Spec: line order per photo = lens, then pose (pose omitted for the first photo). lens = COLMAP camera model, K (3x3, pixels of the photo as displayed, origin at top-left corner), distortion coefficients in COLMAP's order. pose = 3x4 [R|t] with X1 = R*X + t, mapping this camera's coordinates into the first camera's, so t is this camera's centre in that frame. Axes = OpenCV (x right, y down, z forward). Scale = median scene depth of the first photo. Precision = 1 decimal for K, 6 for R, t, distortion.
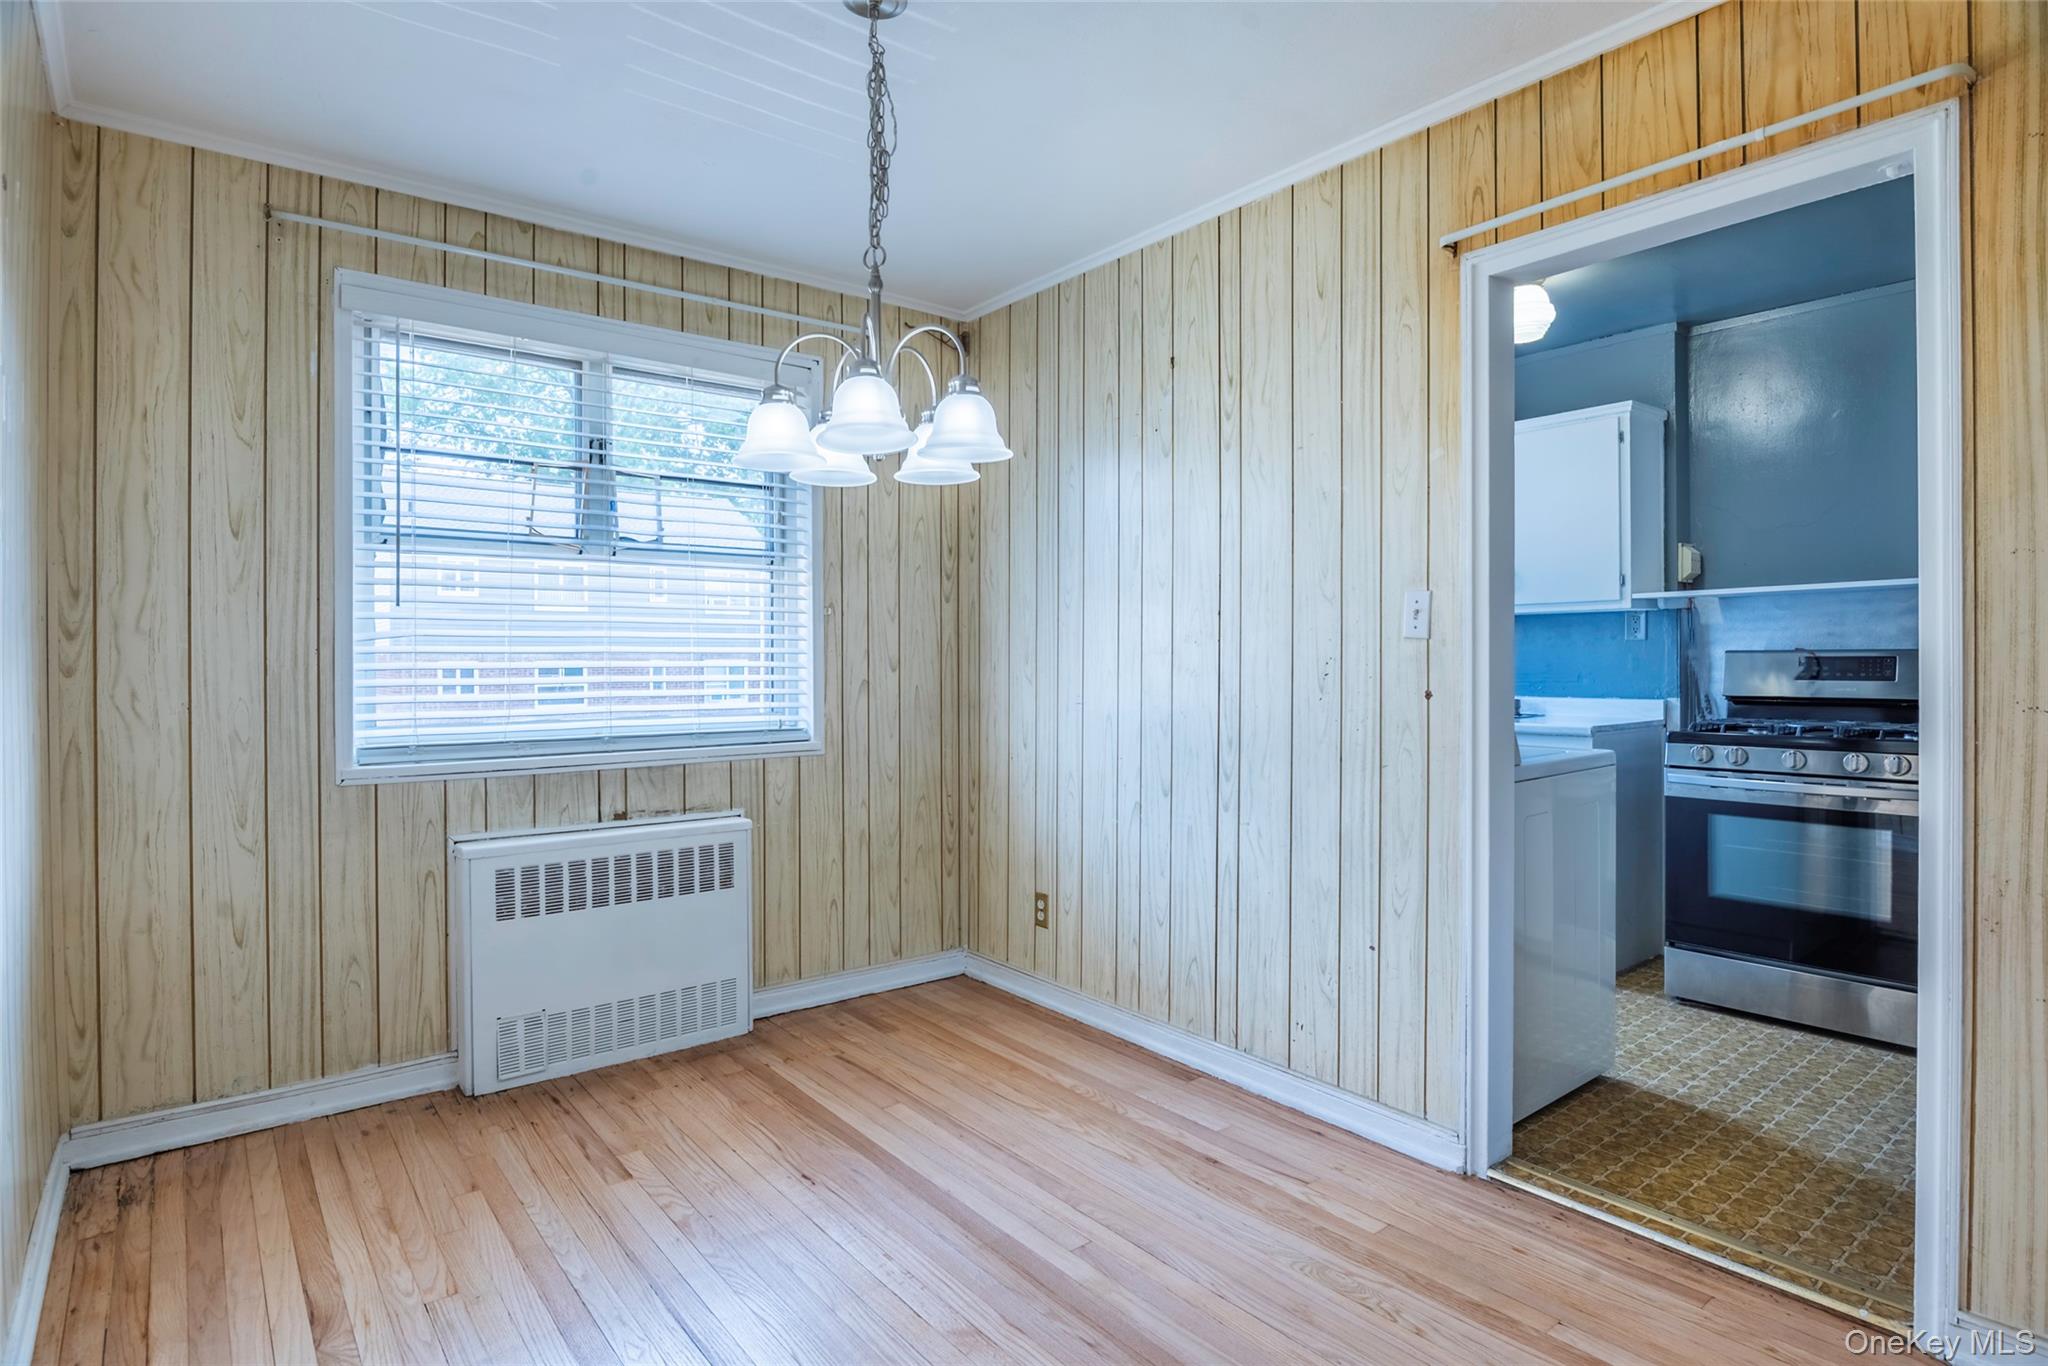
lens RADIAL K [[1066.0, 0, 1020.8], [0, 1066.0, 667.5], [0, 0, 1]] dist [0.003091, -0.025230]
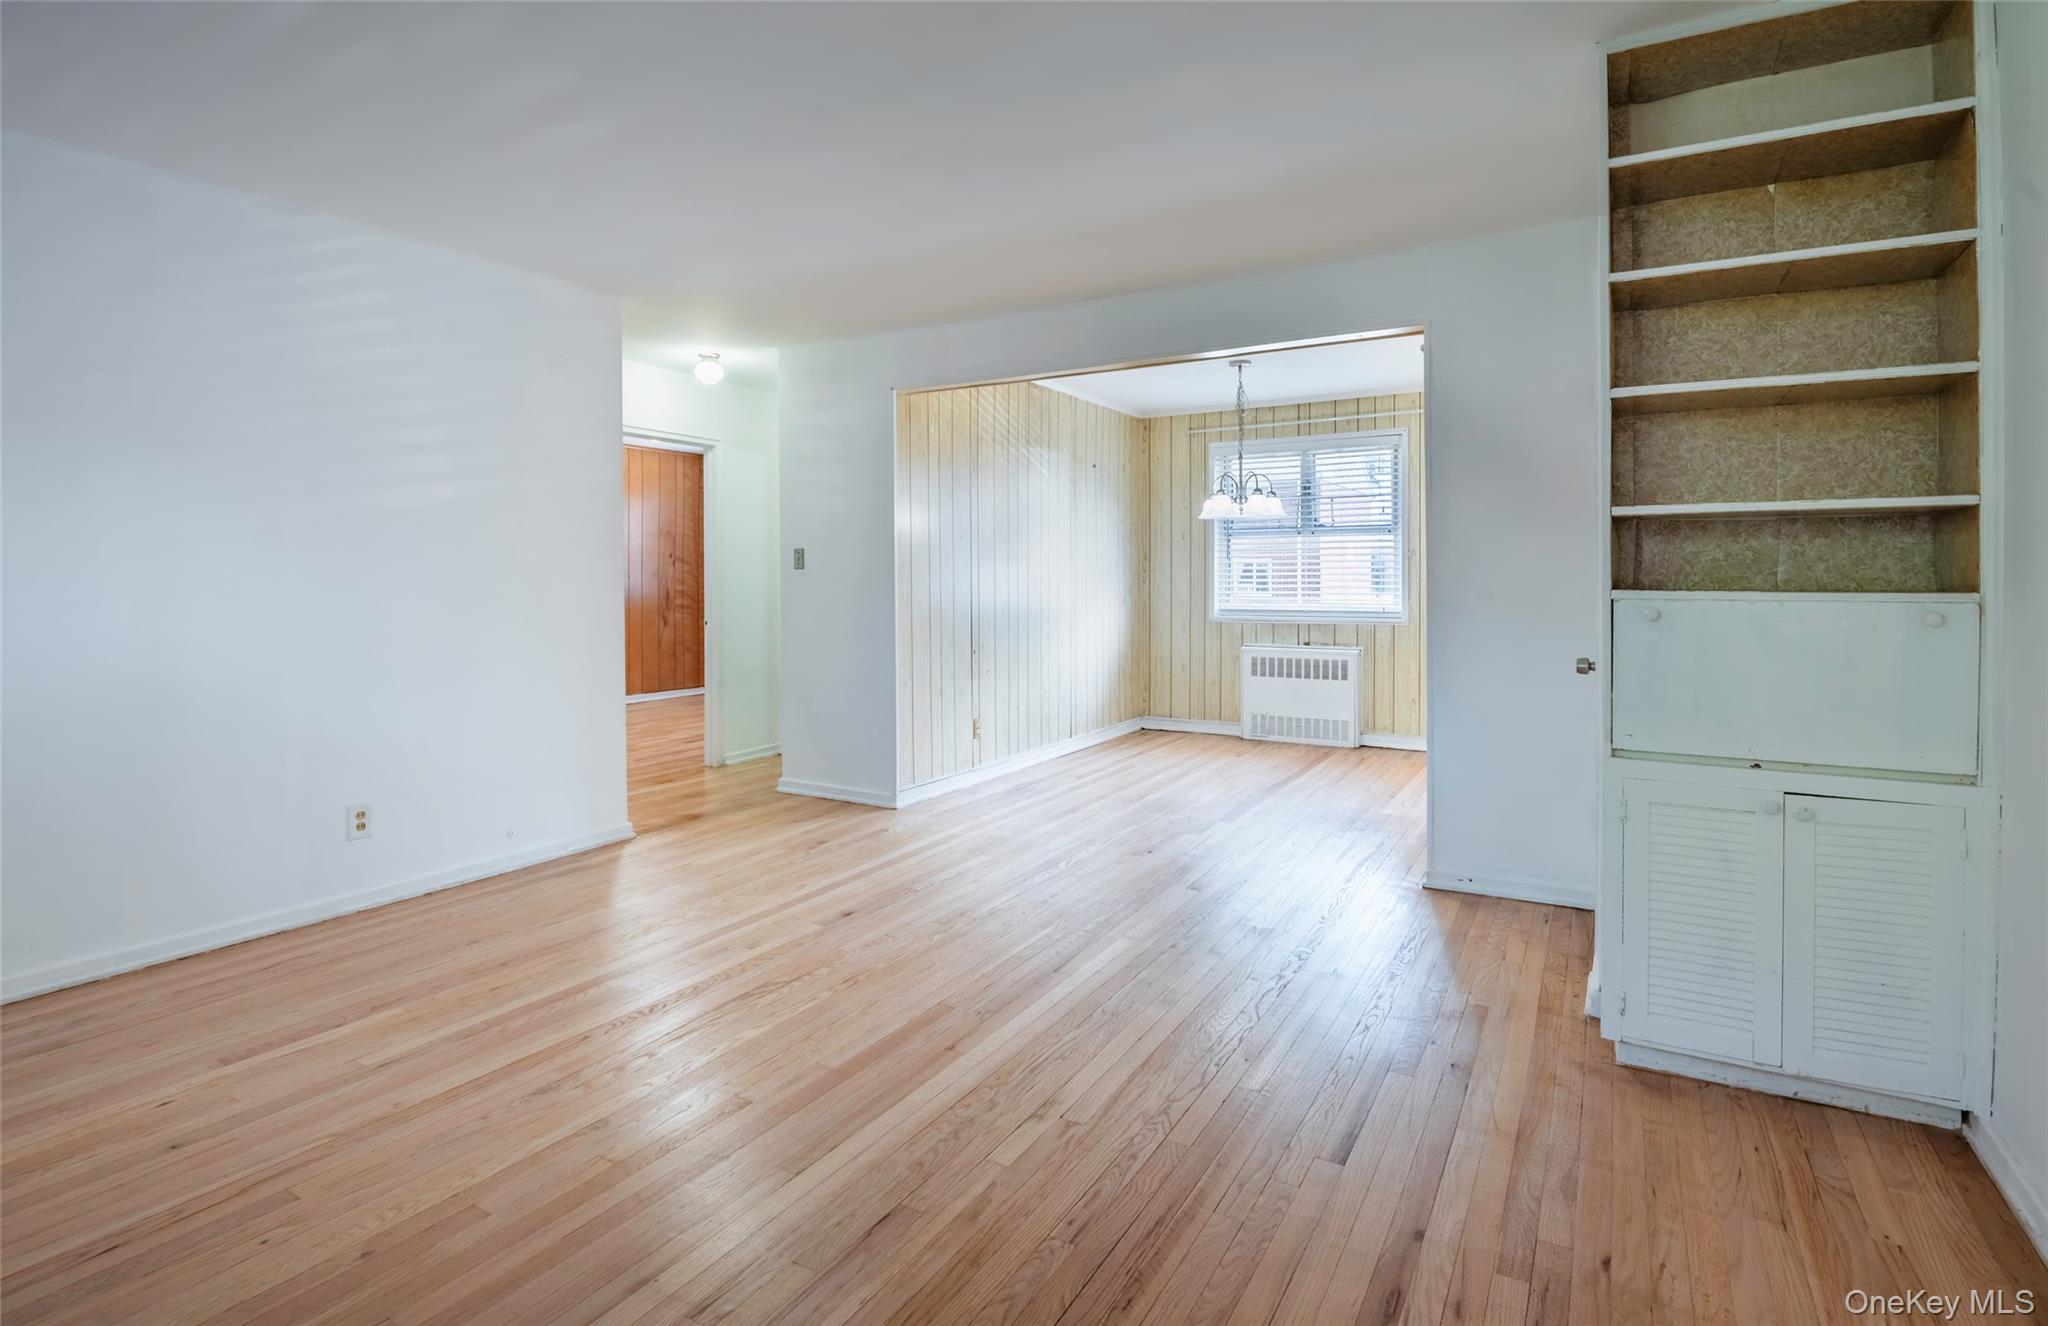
lens RADIAL K [[1047.4, 0, 999.8], [0, 1047.4, 577.5], [0, 0, 1]] dist [-0.017835, -0.000868]
pose [[0.350770, 0.001726, -0.936460, 1.587758], [-0.006558, 0.999978, -0.000613, -0.003312], [0.936439, 0.006356, 0.350773, -0.470508]]
